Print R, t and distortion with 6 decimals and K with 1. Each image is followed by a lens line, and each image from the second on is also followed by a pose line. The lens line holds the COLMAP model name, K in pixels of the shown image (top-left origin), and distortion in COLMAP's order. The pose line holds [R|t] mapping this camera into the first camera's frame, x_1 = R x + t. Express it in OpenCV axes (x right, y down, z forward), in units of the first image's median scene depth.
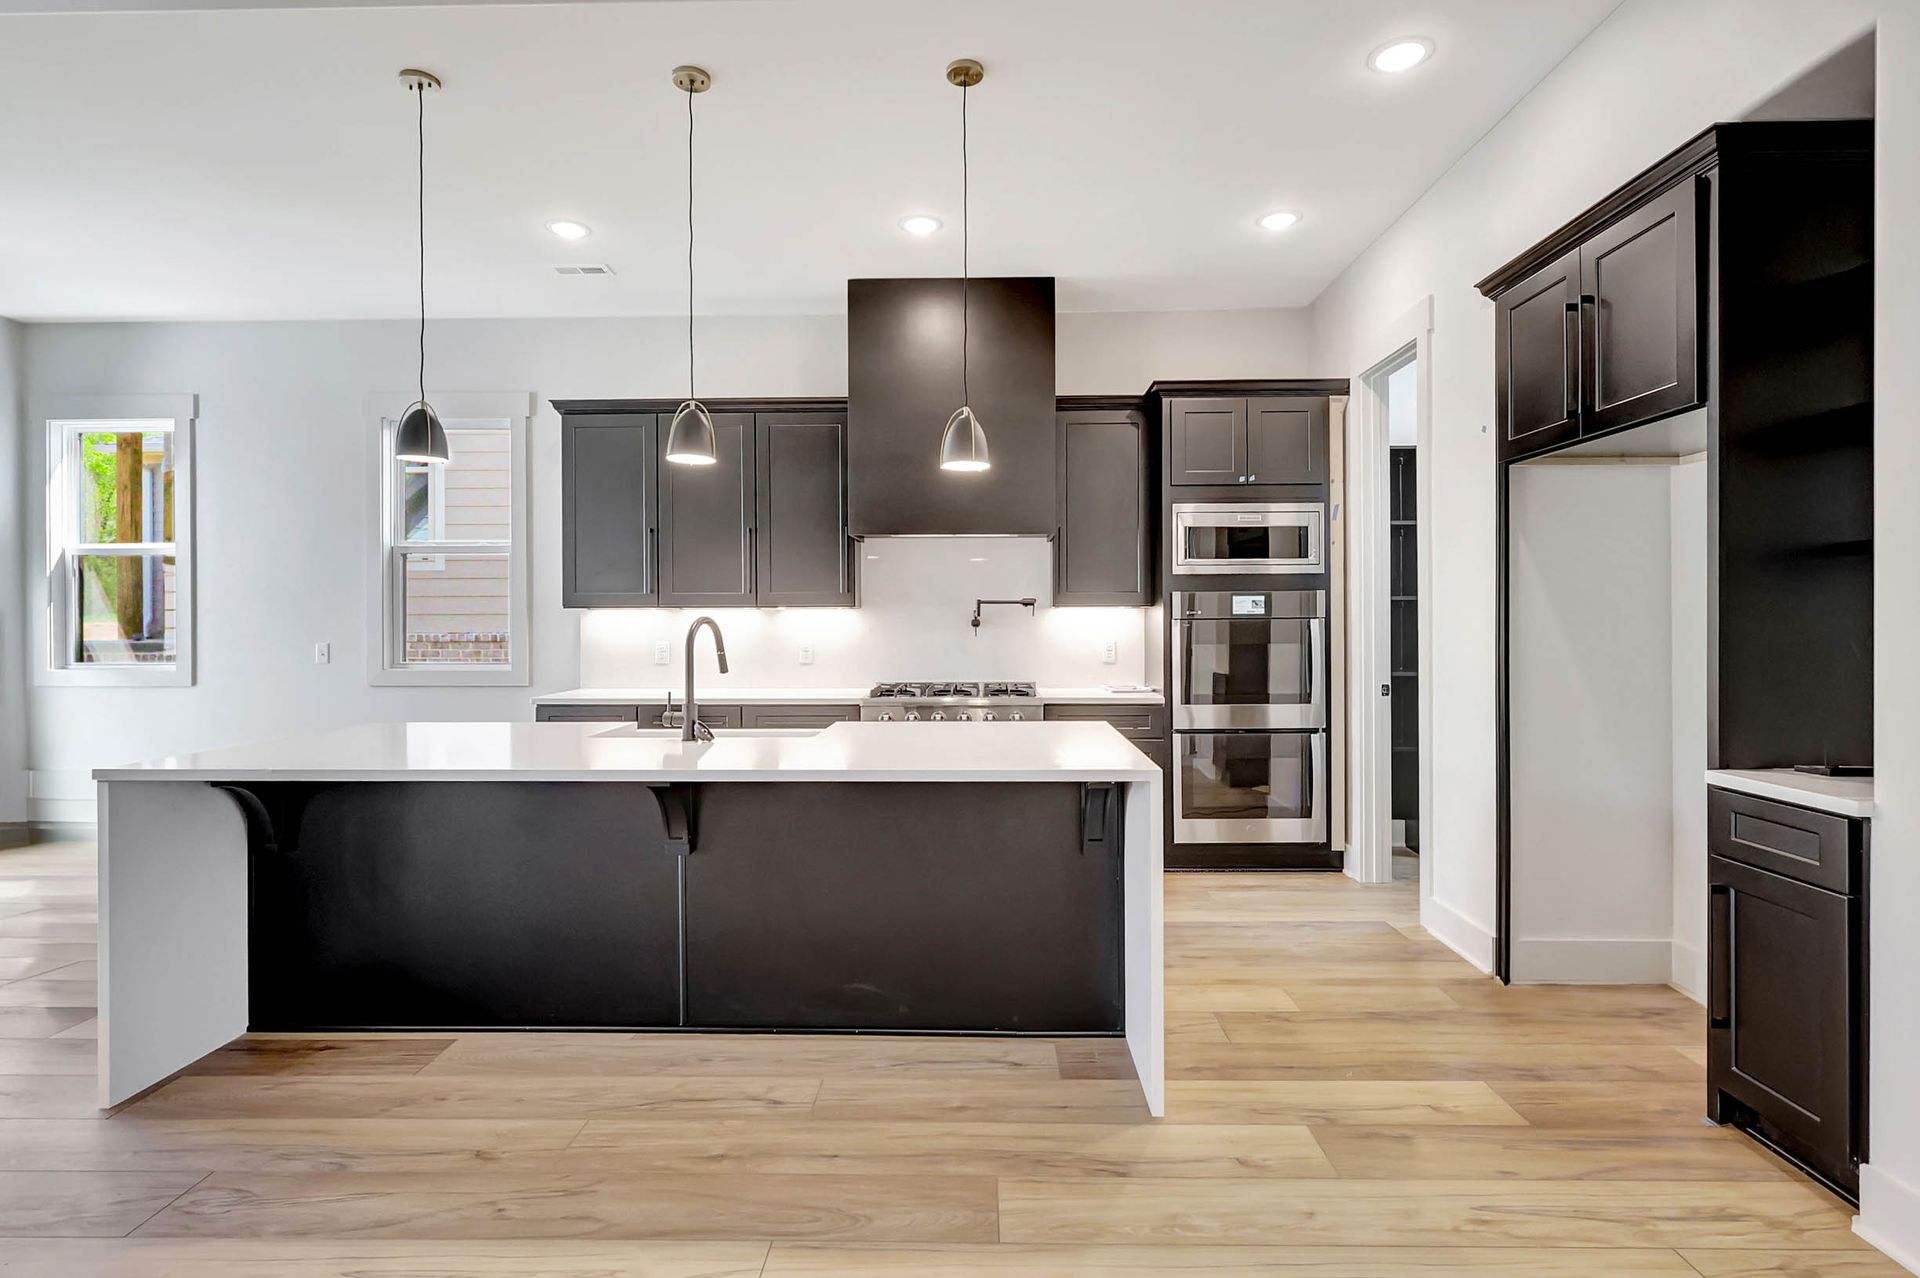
lens RADIAL K [[933.0, 0, 964.5], [0, 933.0, 622.5], [0, 0, 1]] dist [0.001887, 0.000973]
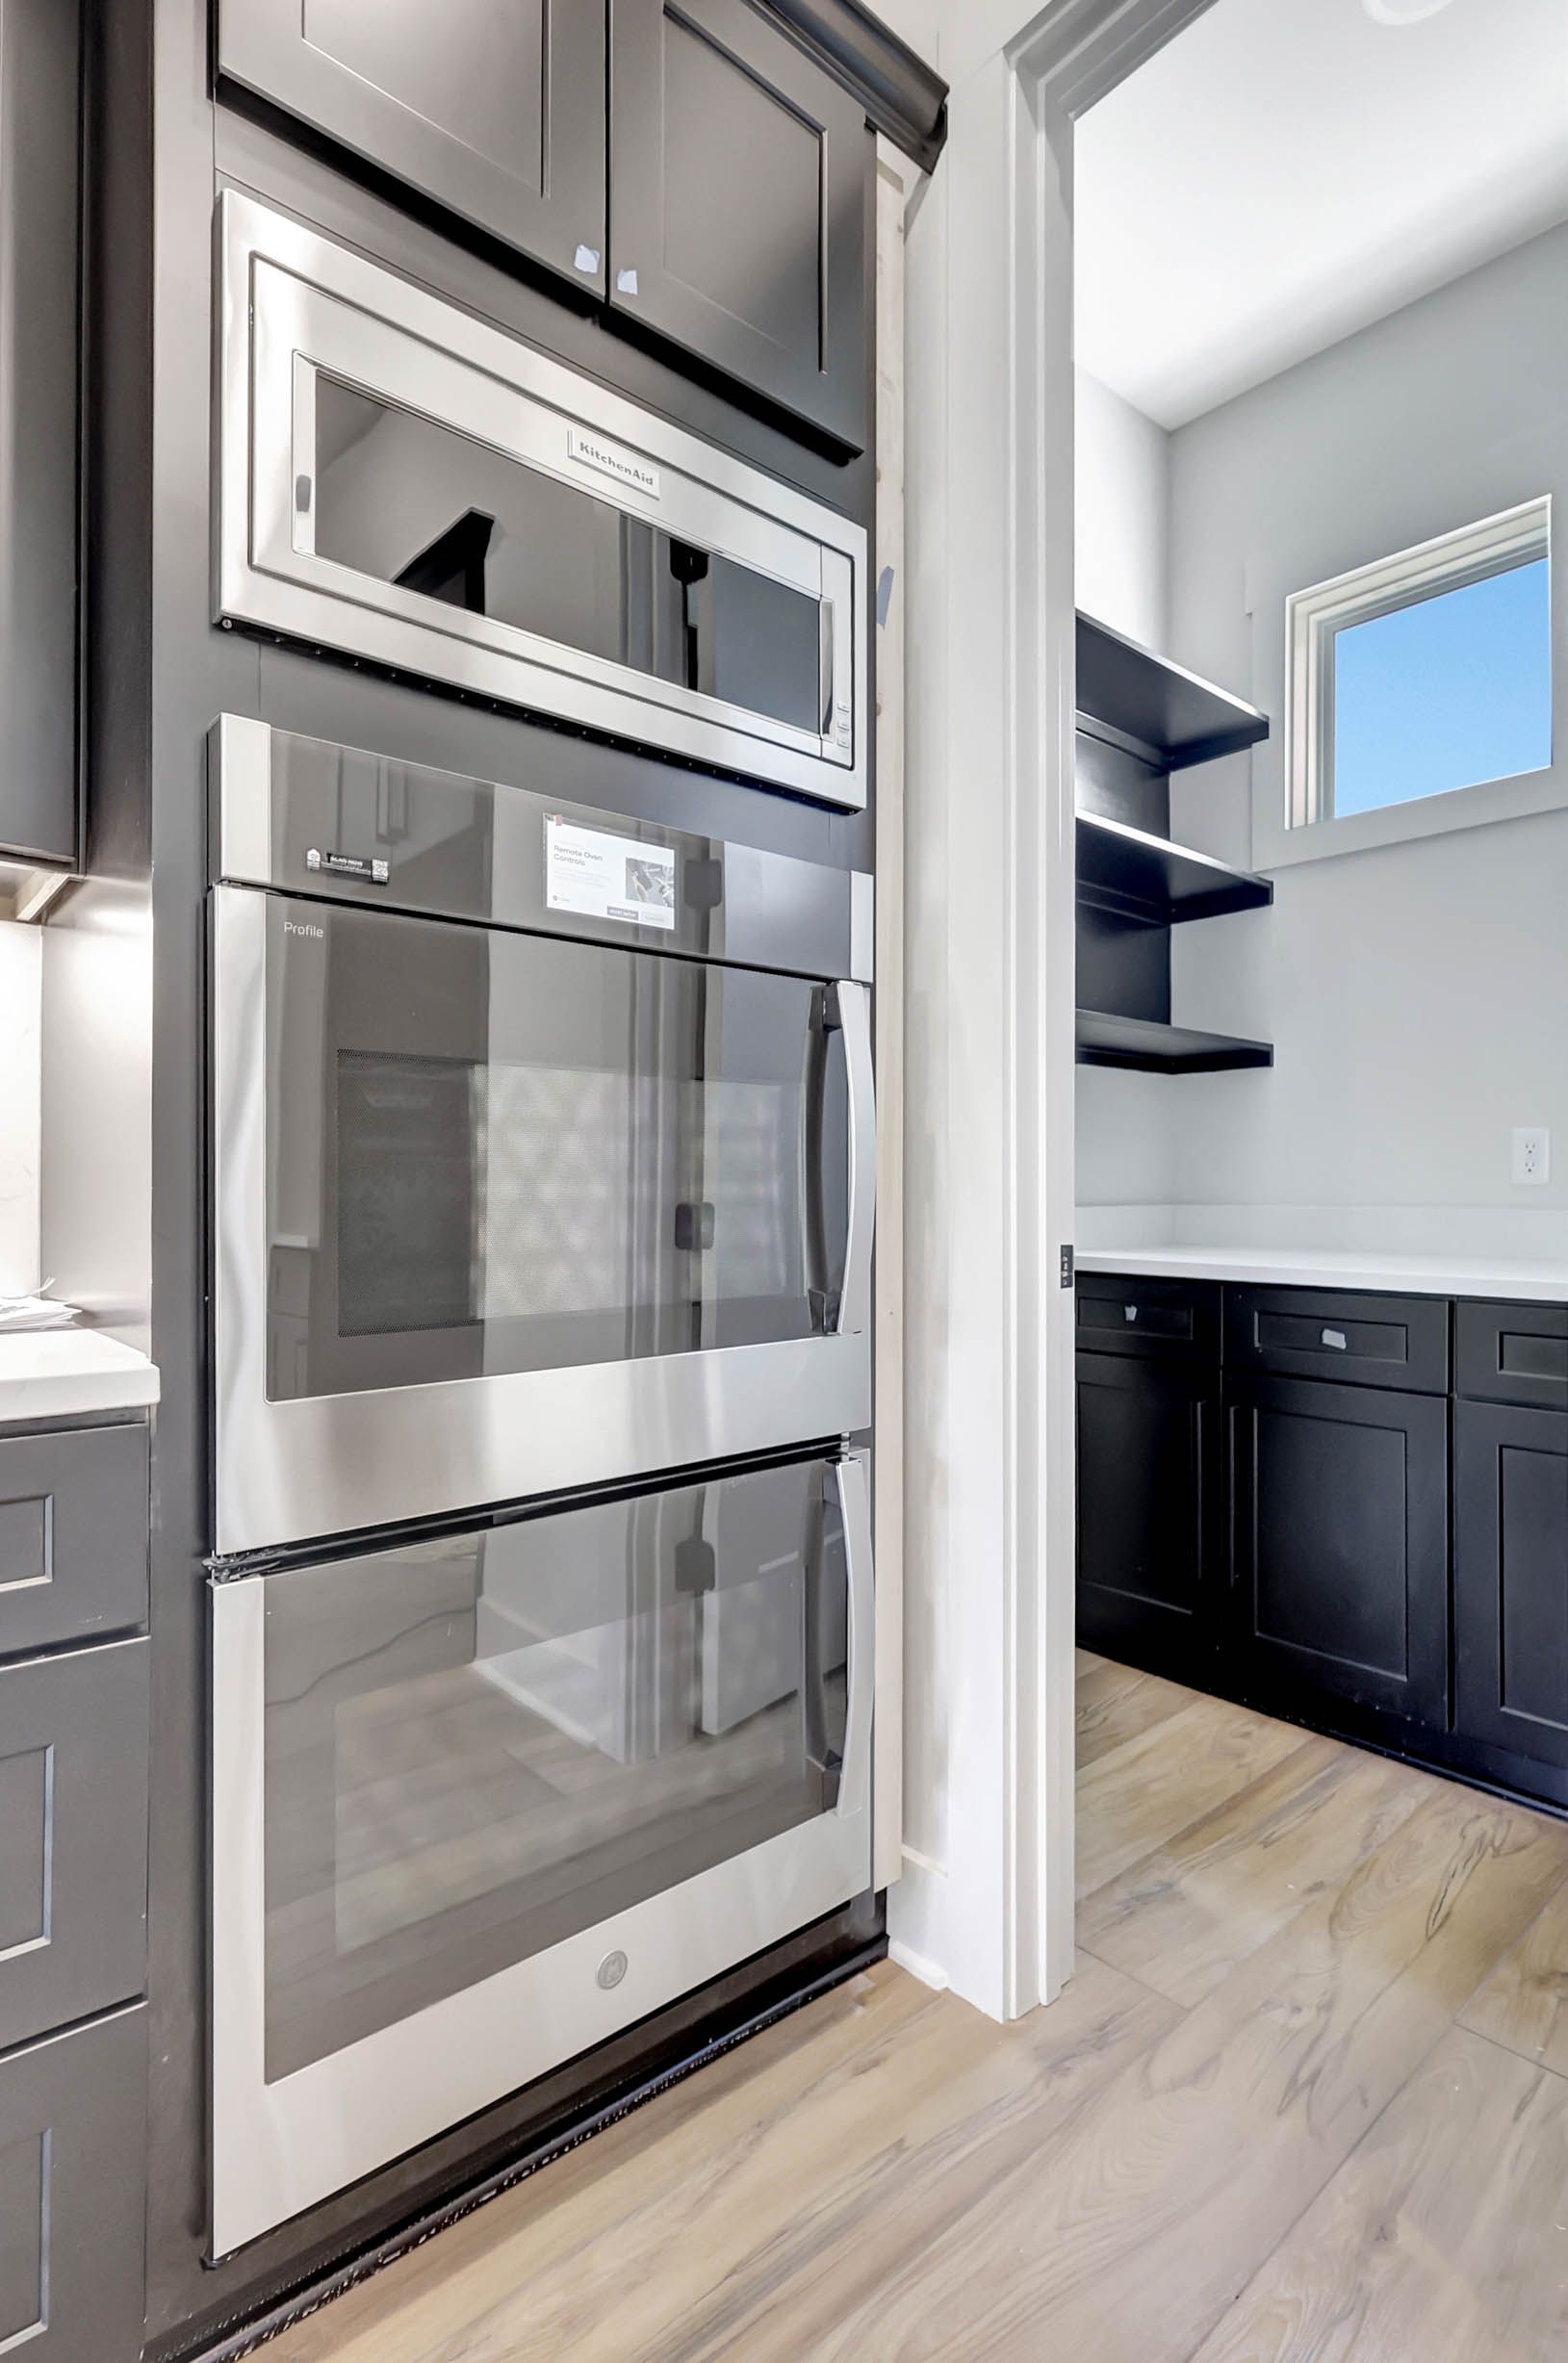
lens RADIAL K [[1148.2, 0, 783.0], [0, 1148.2, 1189.6], [0, 0, 1]] dist [0.001887, 0.000973]
pose [[0.748965, 0.007172, 0.662571, 0.163599], [-0.005730, 0.999974, -0.004347, 0.050522], [-0.662585, -0.000541, 0.748986, 0.780483]]
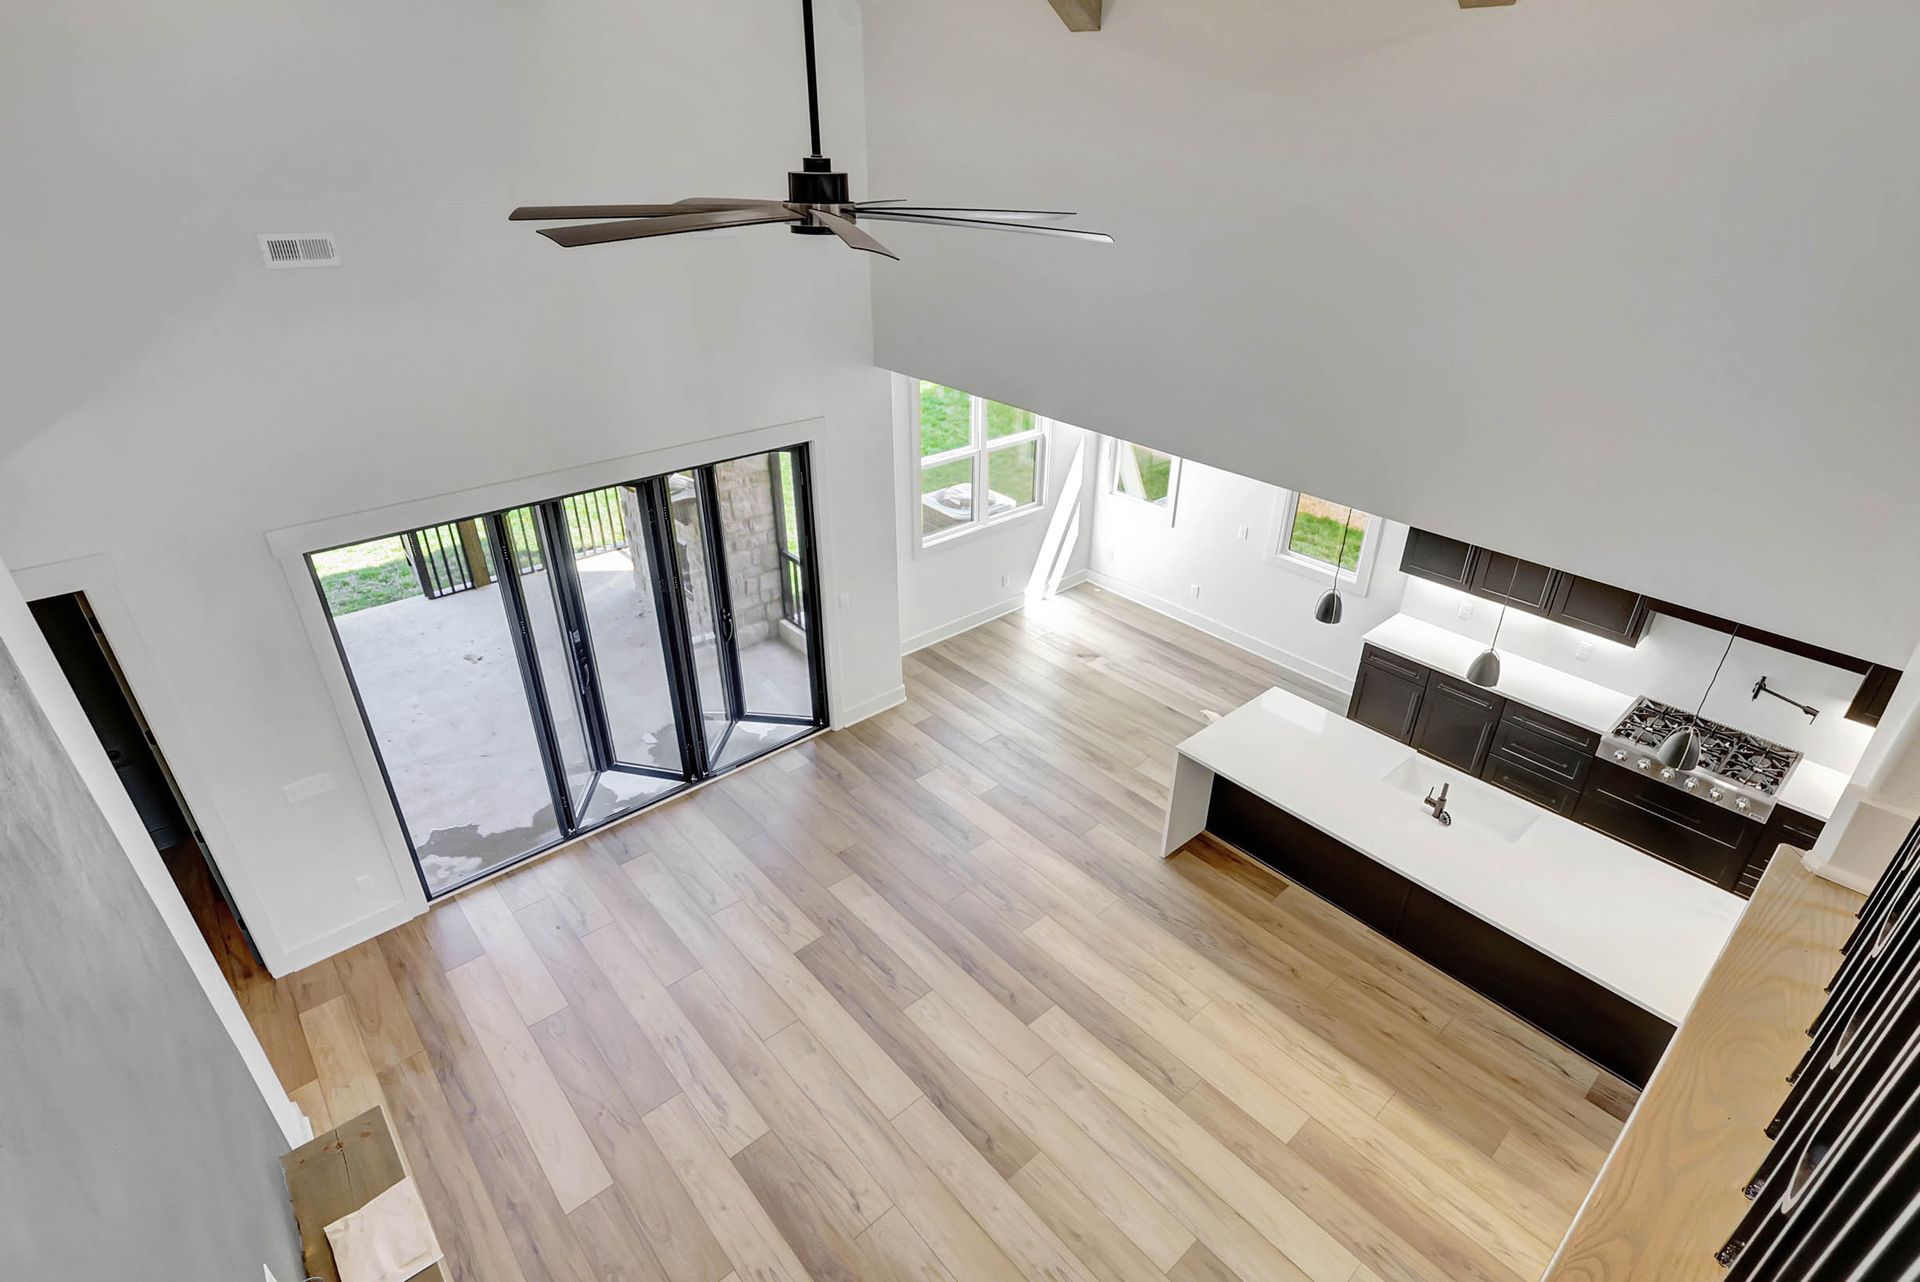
lens RADIAL K [[933.0, 0, 962.5], [0, 933.0, 638.0], [0, 0, 1]] dist [0.001887, 0.000973]
pose [[0.677880, 0.356457, -0.642975, 0.073541], [-0.011383, 0.879575, 0.475624, -0.645925], [0.735084, -0.315097, 0.600304, -0.396729]]
